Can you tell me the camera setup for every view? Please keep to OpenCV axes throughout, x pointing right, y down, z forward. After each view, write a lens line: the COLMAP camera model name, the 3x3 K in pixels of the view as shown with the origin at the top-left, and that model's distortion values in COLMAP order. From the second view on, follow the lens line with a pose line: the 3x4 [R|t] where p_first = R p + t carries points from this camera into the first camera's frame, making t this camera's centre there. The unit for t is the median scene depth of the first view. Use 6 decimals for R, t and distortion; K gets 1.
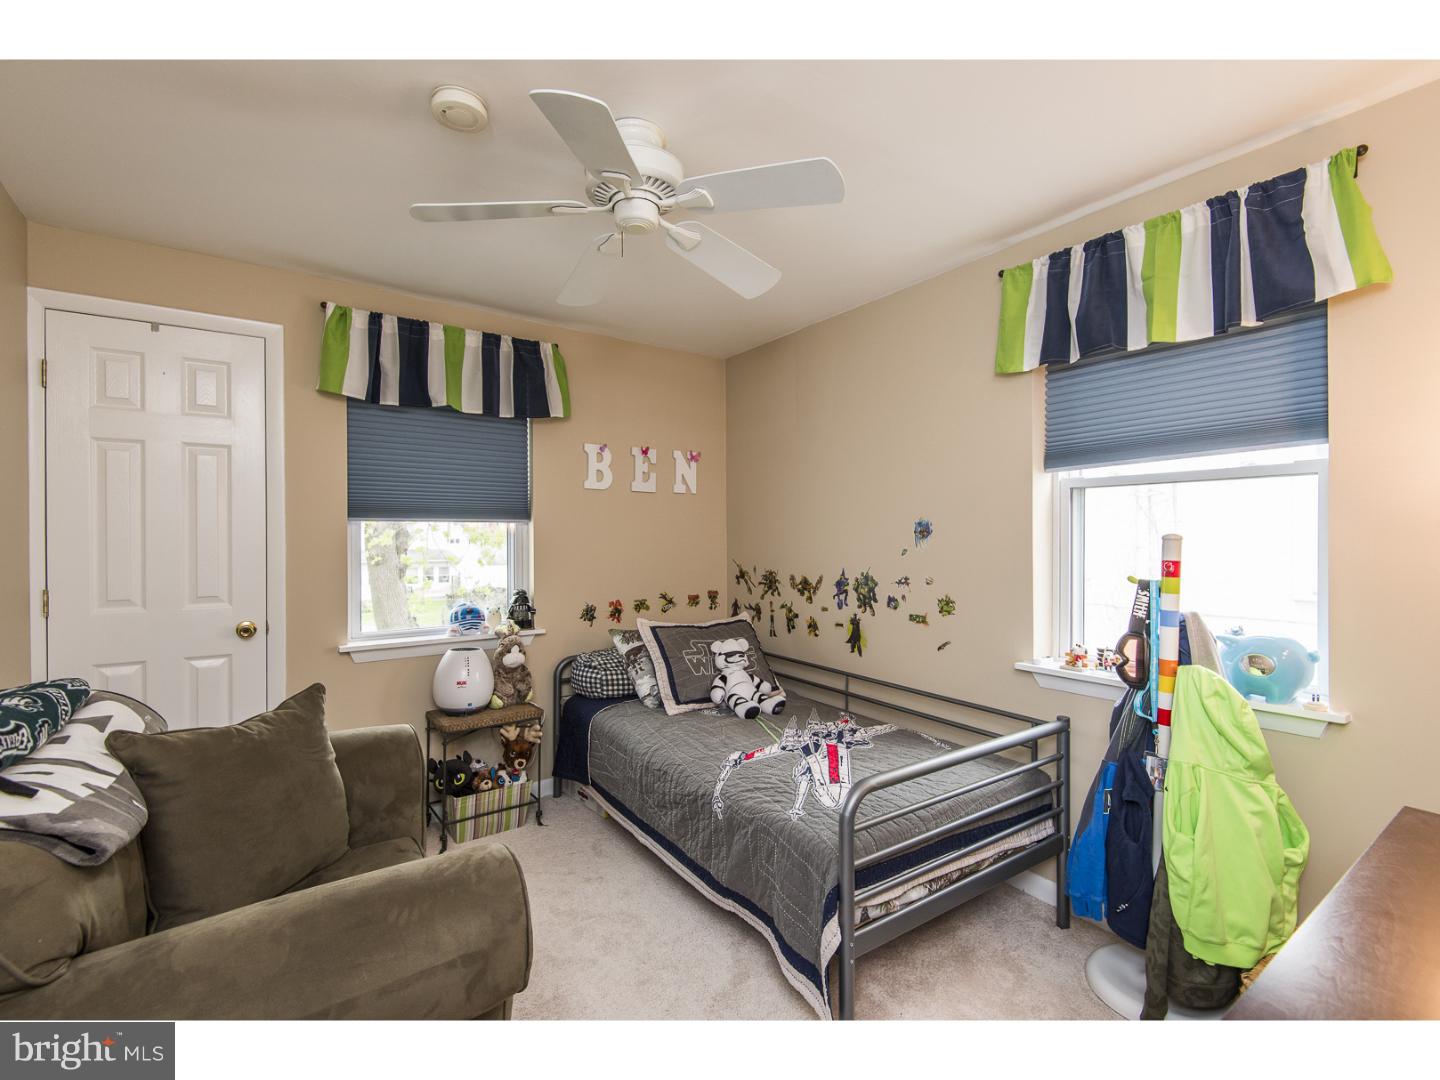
lens RADIAL K [[658.7, 0, 724.3], [0, 658.7, 540.9], [0, 0, 1]] dist [0.022211, -0.004078]
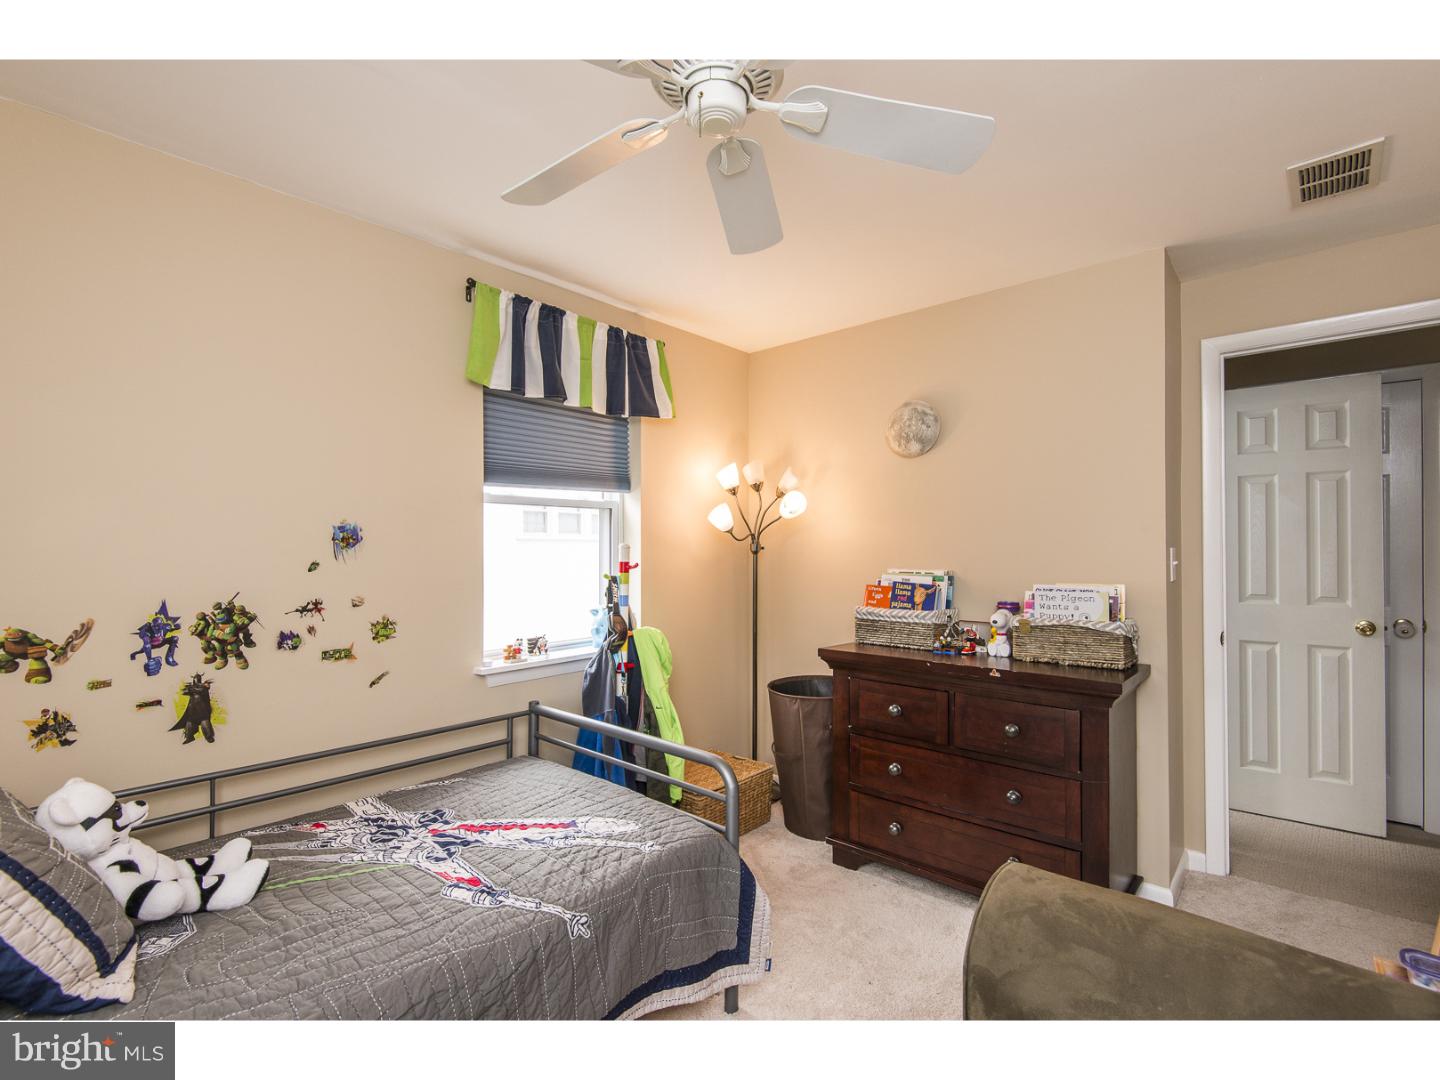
lens RADIAL K [[658.7, 0, 725.5], [0, 658.7, 541.6], [0, 0, 1]] dist [0.022211, -0.004078]
pose [[-0.232014, 0.009376, 0.972667, -0.525285], [0.004655, 0.999953, -0.008528, -0.001952], [-0.972701, 0.002549, -0.232047, 0.718323]]
